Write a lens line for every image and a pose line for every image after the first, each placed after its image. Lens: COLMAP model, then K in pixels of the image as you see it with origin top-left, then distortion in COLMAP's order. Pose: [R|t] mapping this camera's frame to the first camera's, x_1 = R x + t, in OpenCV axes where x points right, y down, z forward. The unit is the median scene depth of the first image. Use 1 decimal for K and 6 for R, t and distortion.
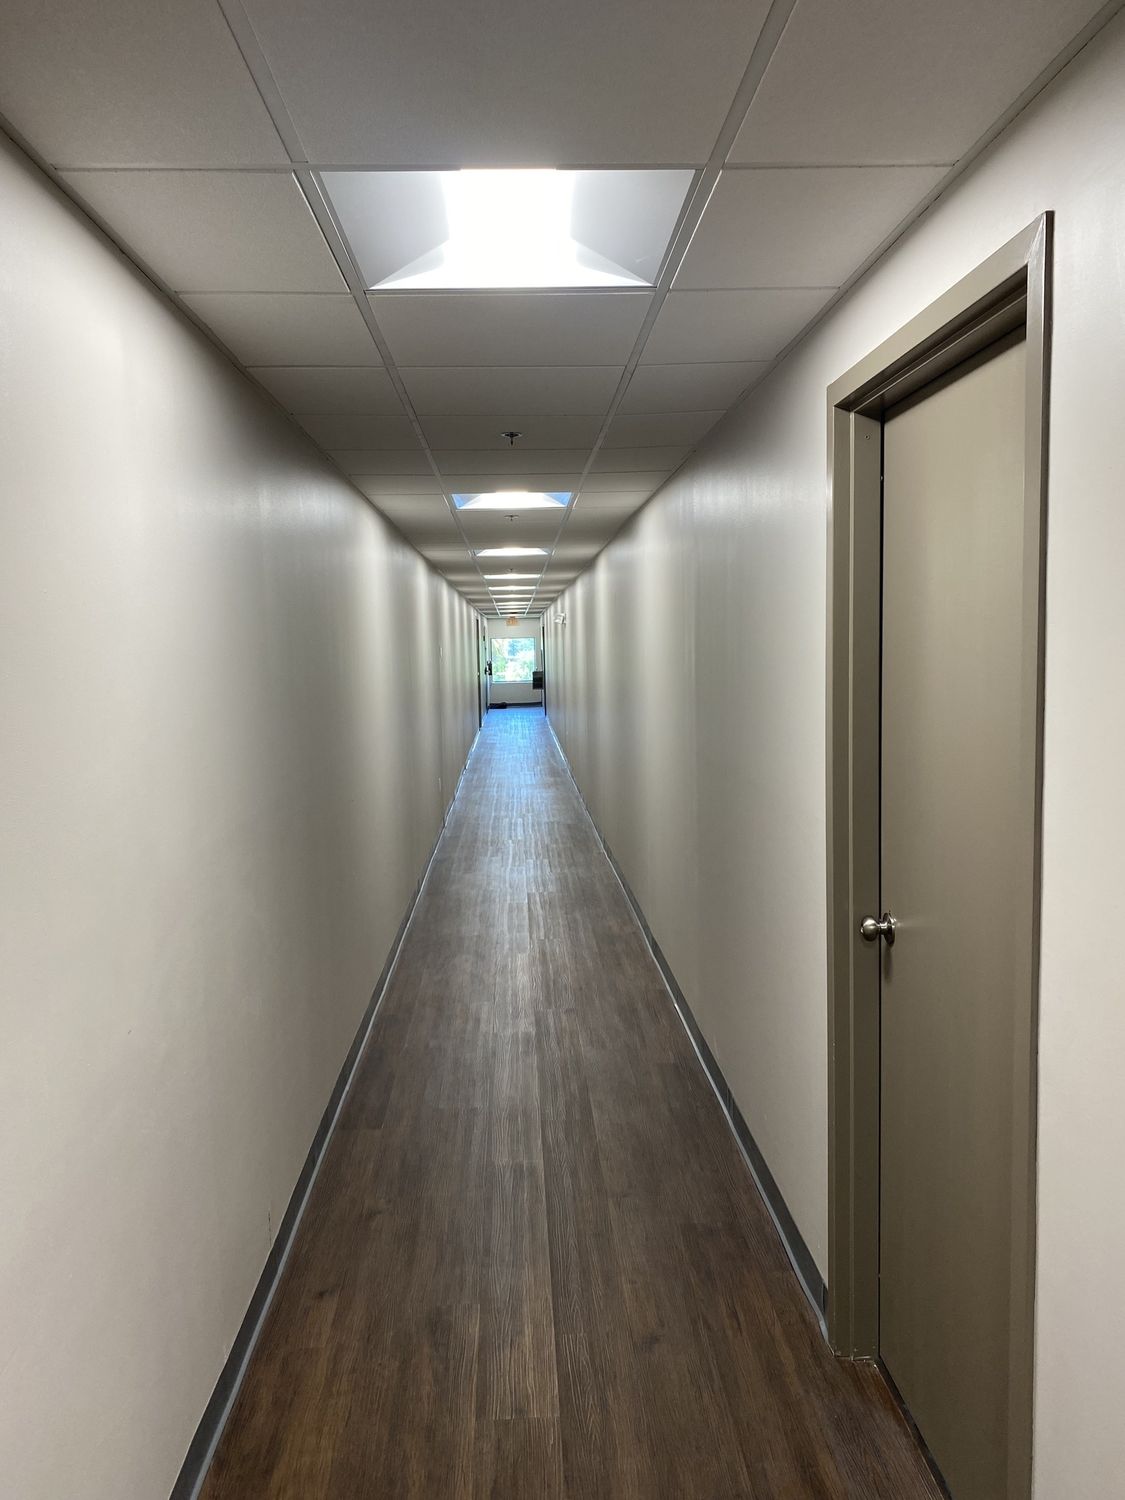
lens RADIAL K [[1142.9, 0, 562.5], [0, 1142.9, 750.0], [0, 0, 1]] dist [0.003856, -0.008665]
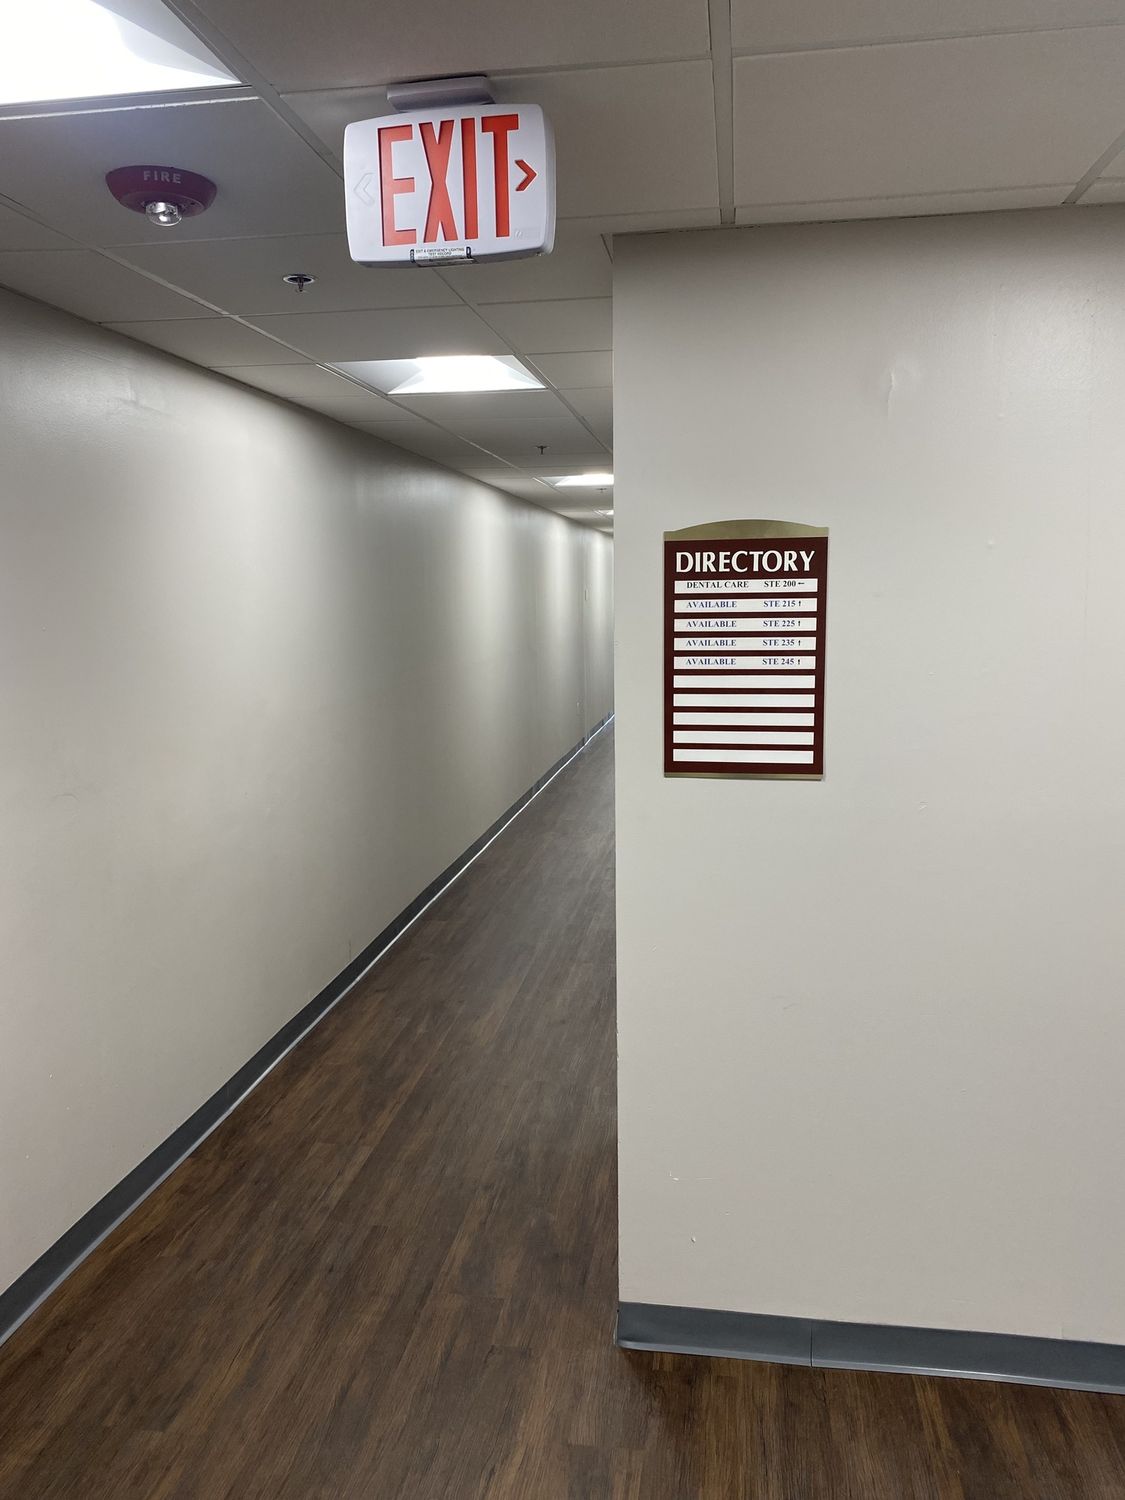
lens RADIAL K [[1142.9, 0, 562.5], [0, 1142.9, 750.0], [0, 0, 1]] dist [0.003856, -0.008665]
pose [[0.979053, 0.044534, -0.198677, 0.367225], [-0.034960, 0.998064, 0.051438, 0.039326], [0.200583, -0.043414, 0.978714, -0.548551]]
